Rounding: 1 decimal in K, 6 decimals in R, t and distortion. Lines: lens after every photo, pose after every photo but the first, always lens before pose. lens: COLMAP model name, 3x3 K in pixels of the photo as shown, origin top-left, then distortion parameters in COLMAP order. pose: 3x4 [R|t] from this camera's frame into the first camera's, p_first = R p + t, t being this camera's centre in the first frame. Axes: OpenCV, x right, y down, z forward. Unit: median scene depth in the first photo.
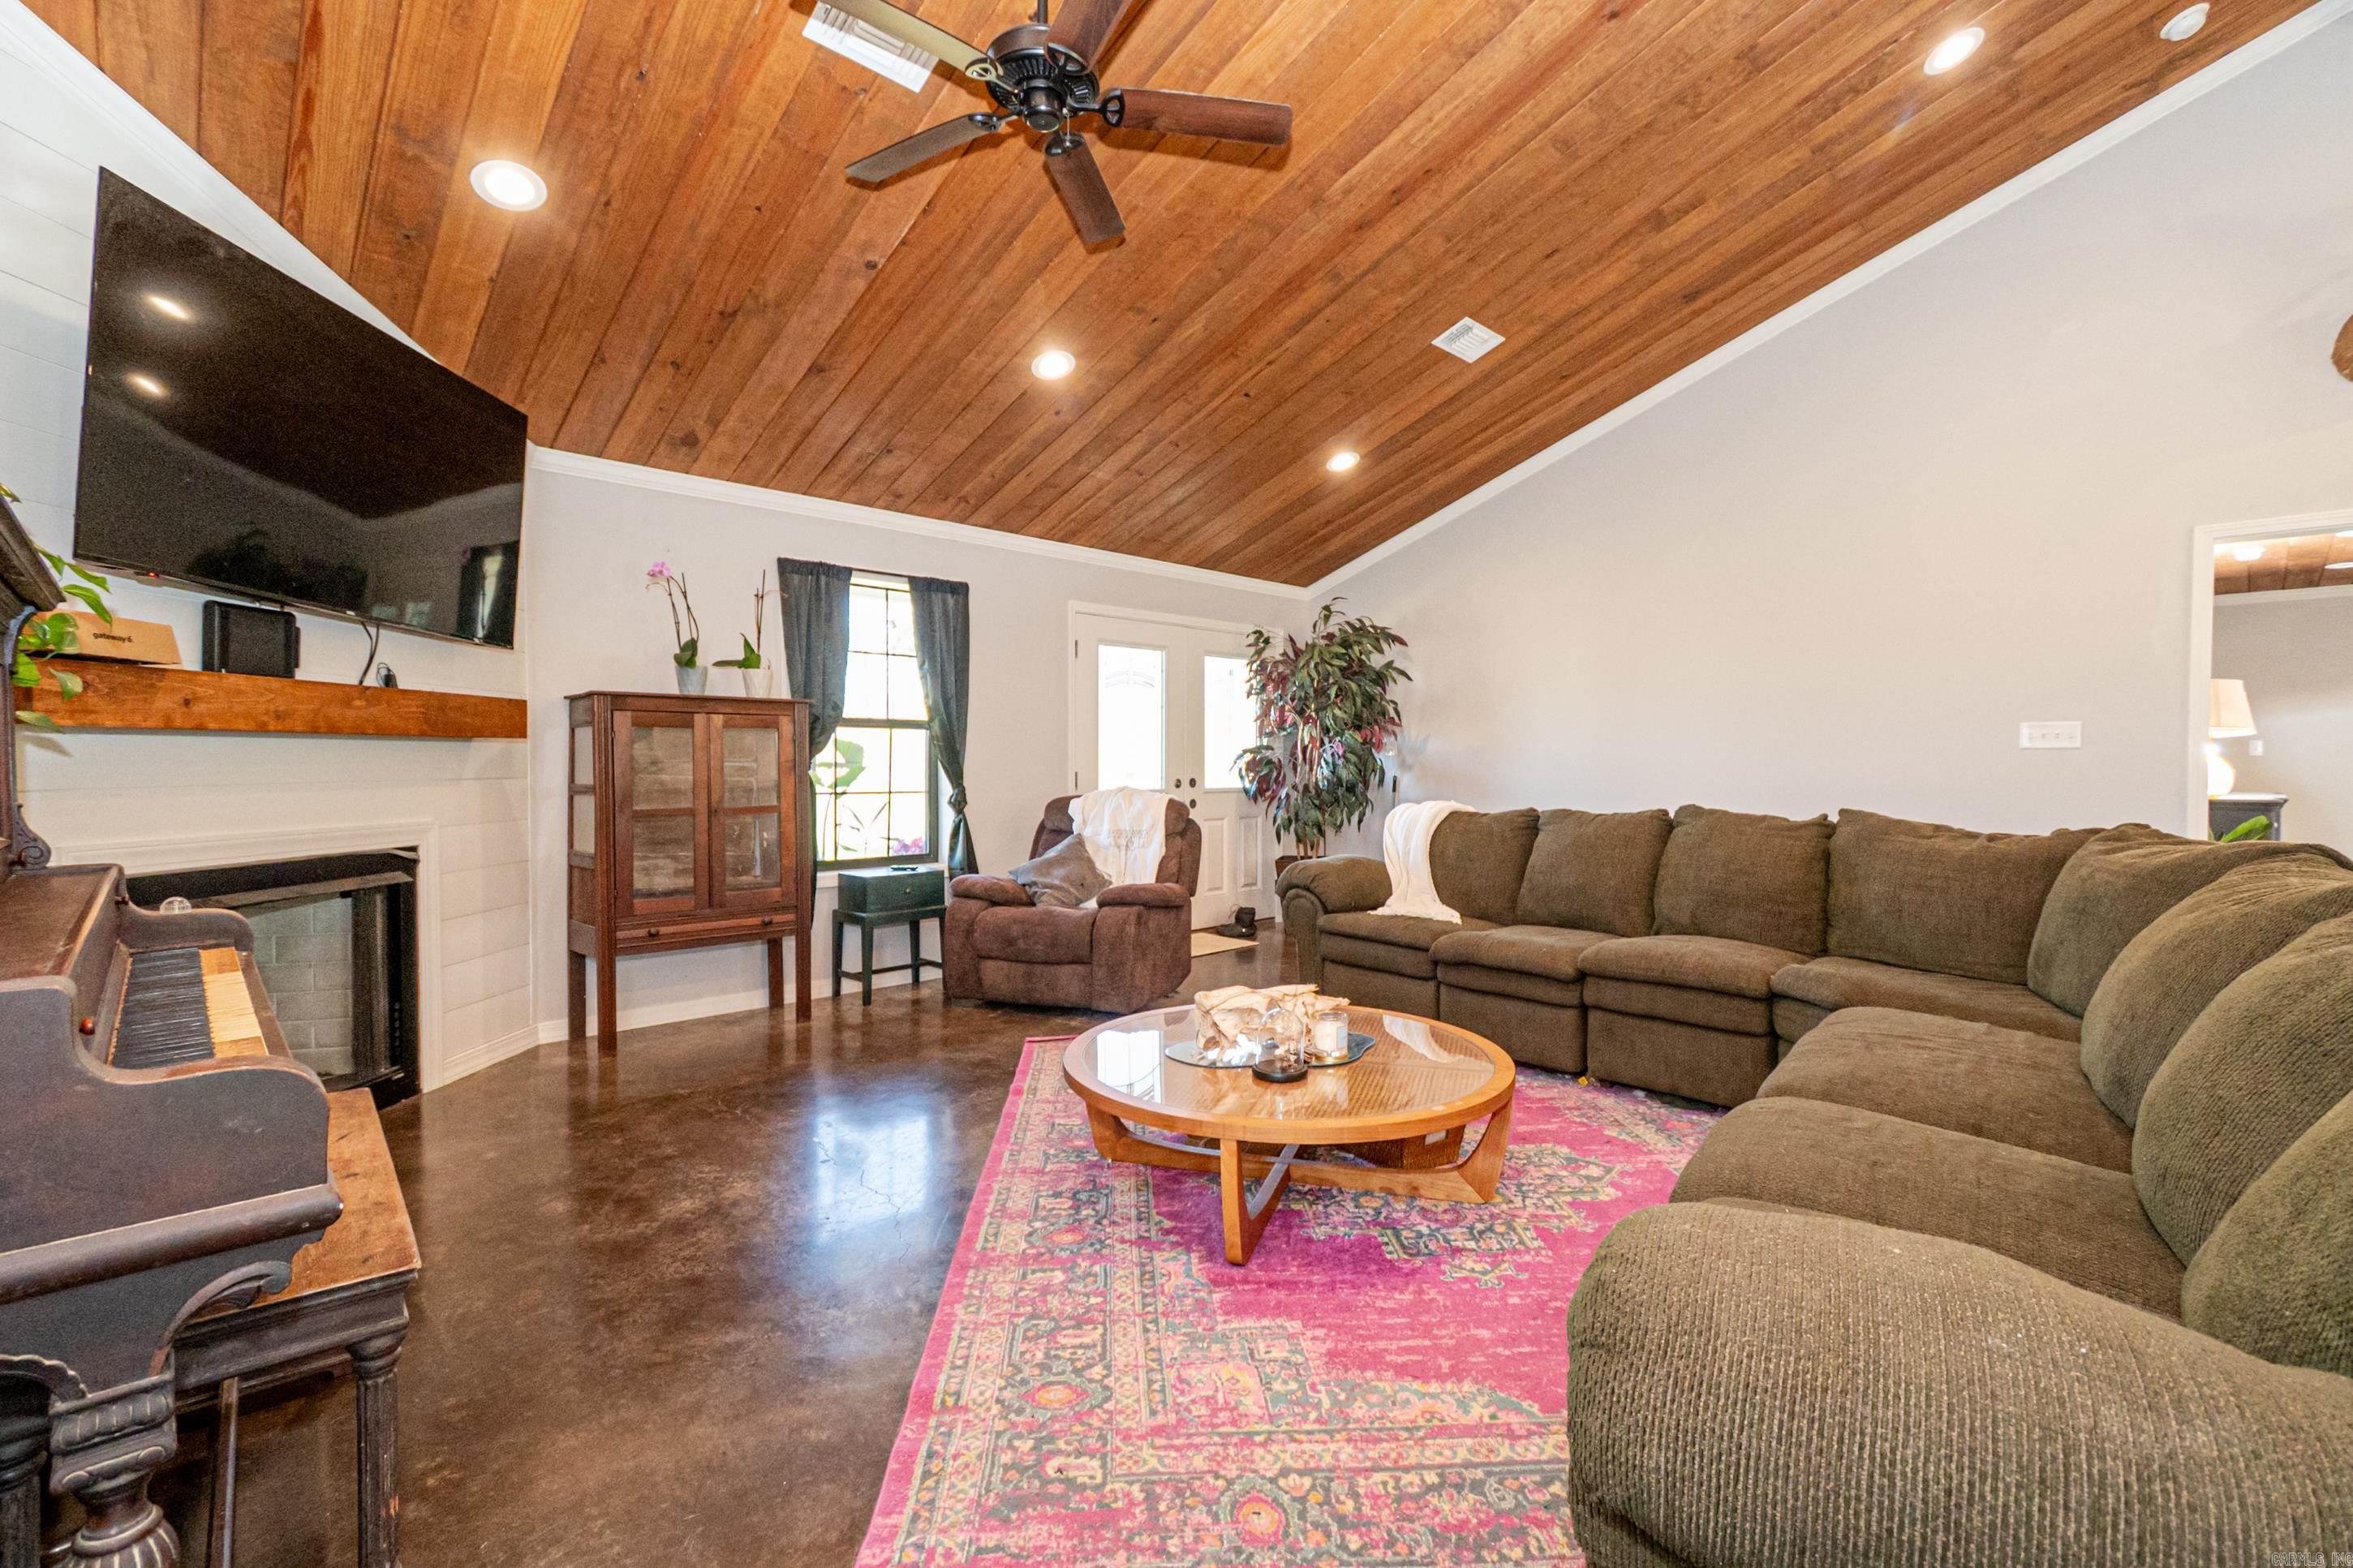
lens RADIAL K [[1041.4, 0, 1184.8], [0, 1041.4, 783.2], [0, 0, 1]] dist [0.011248, -0.006794]
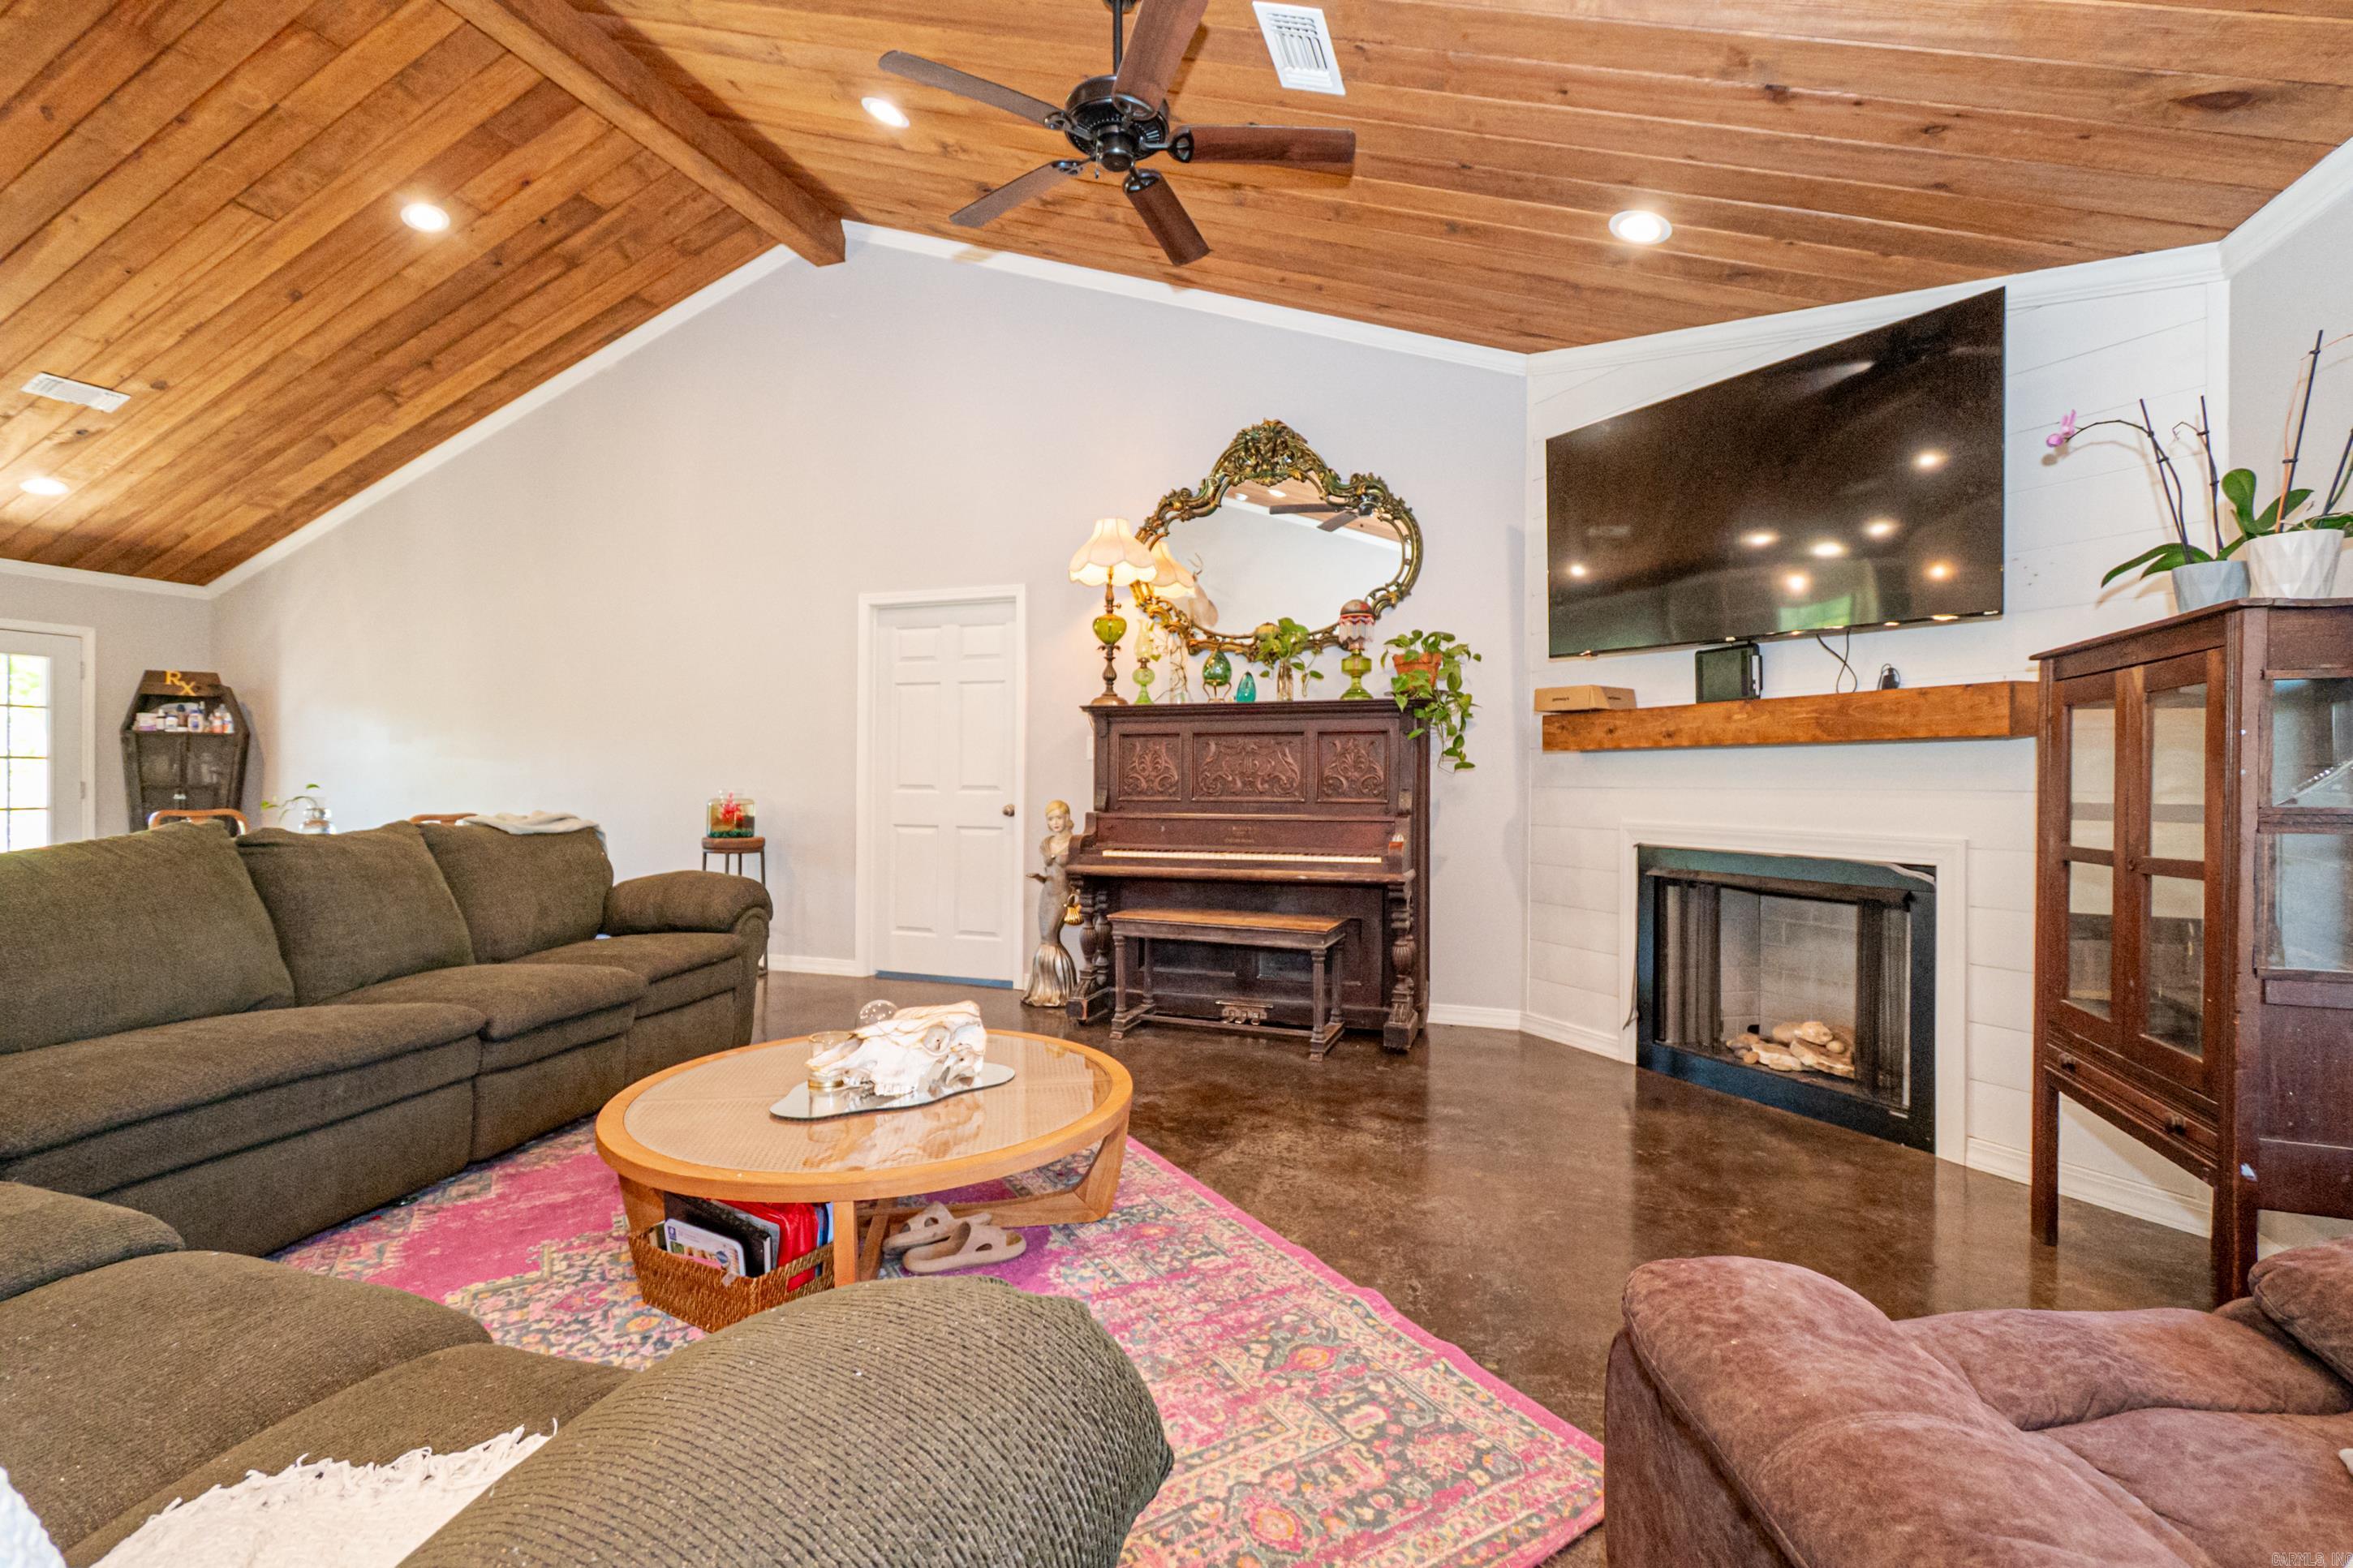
lens RADIAL K [[1041.4, 0, 1184.8], [0, 1041.4, 783.2], [0, 0, 1]] dist [0.011248, -0.006794]
pose [[-0.891809, -0.003668, -0.452396, 0.259301], [-0.014730, 0.999672, 0.020932, -0.021333], [0.452171, 0.025331, -0.891571, 1.836870]]
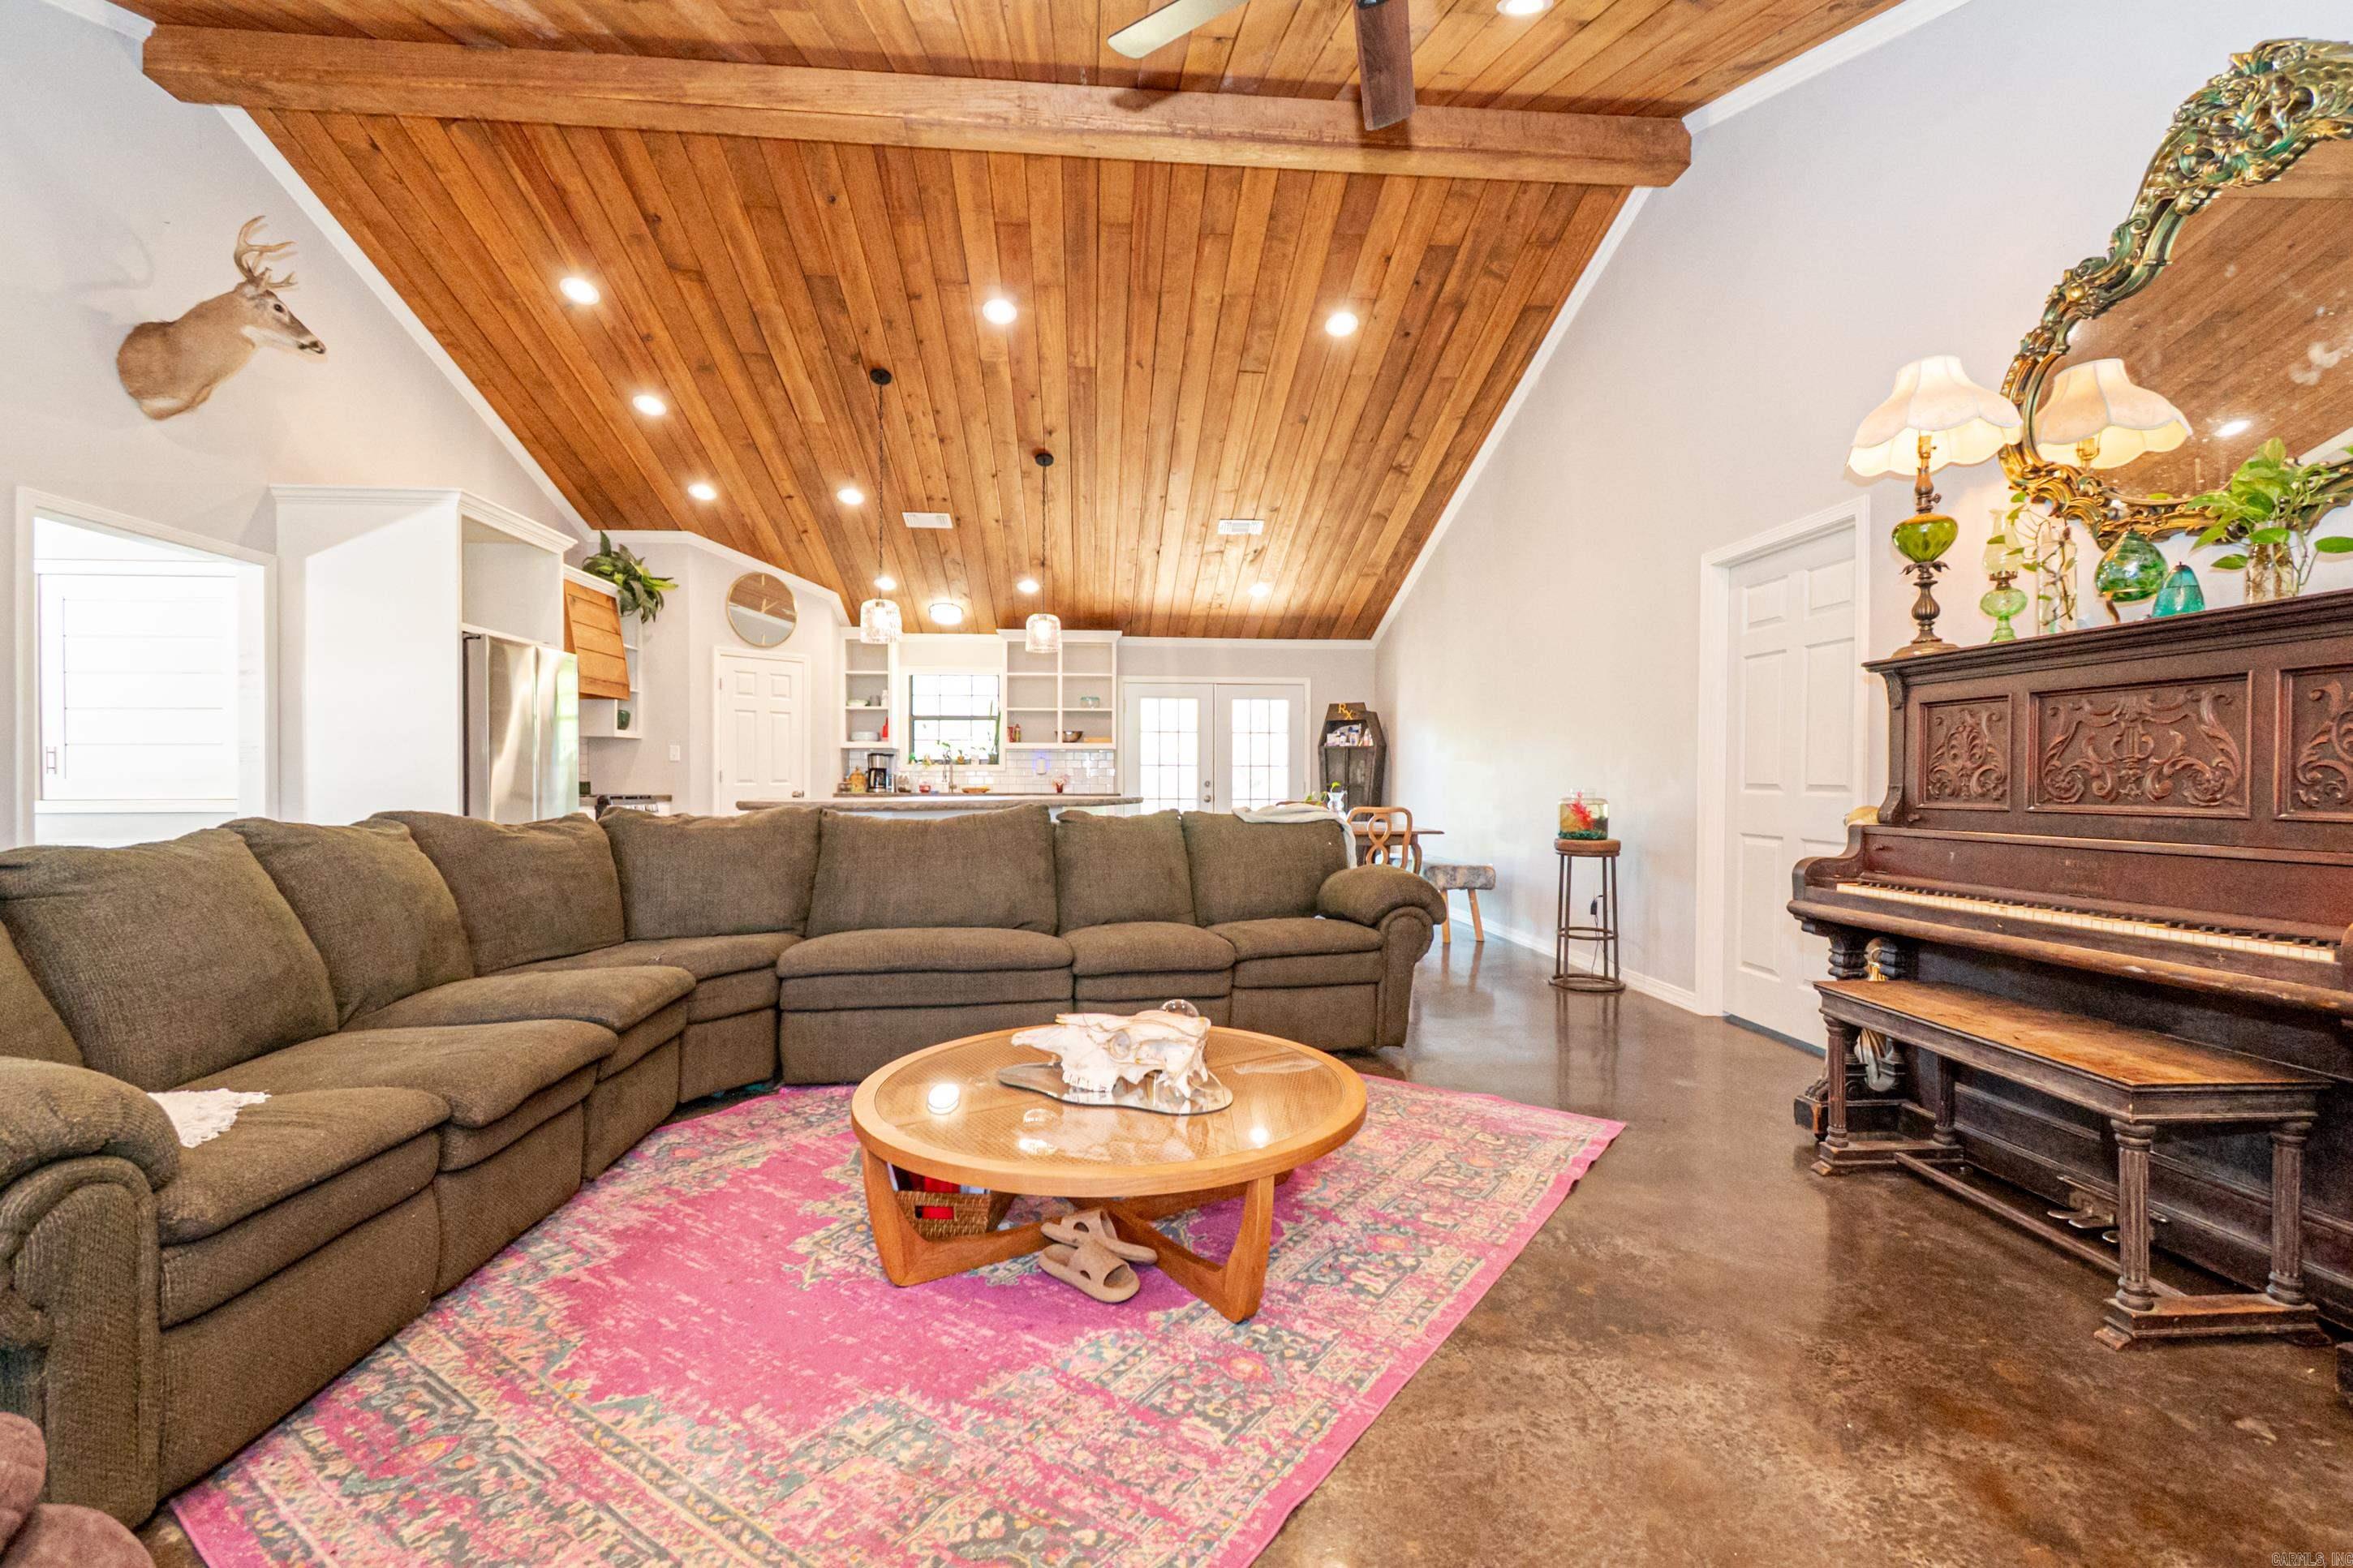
lens RADIAL K [[1041.4, 0, 1184.8], [0, 1041.4, 783.2], [0, 0, 1]] dist [0.011248, -0.006794]
pose [[-0.776385, -0.005586, 0.630234, -0.488460], [0.010036, 0.999724, 0.021224, -0.011877], [-0.630179, 0.022803, -0.776115, 1.588562]]
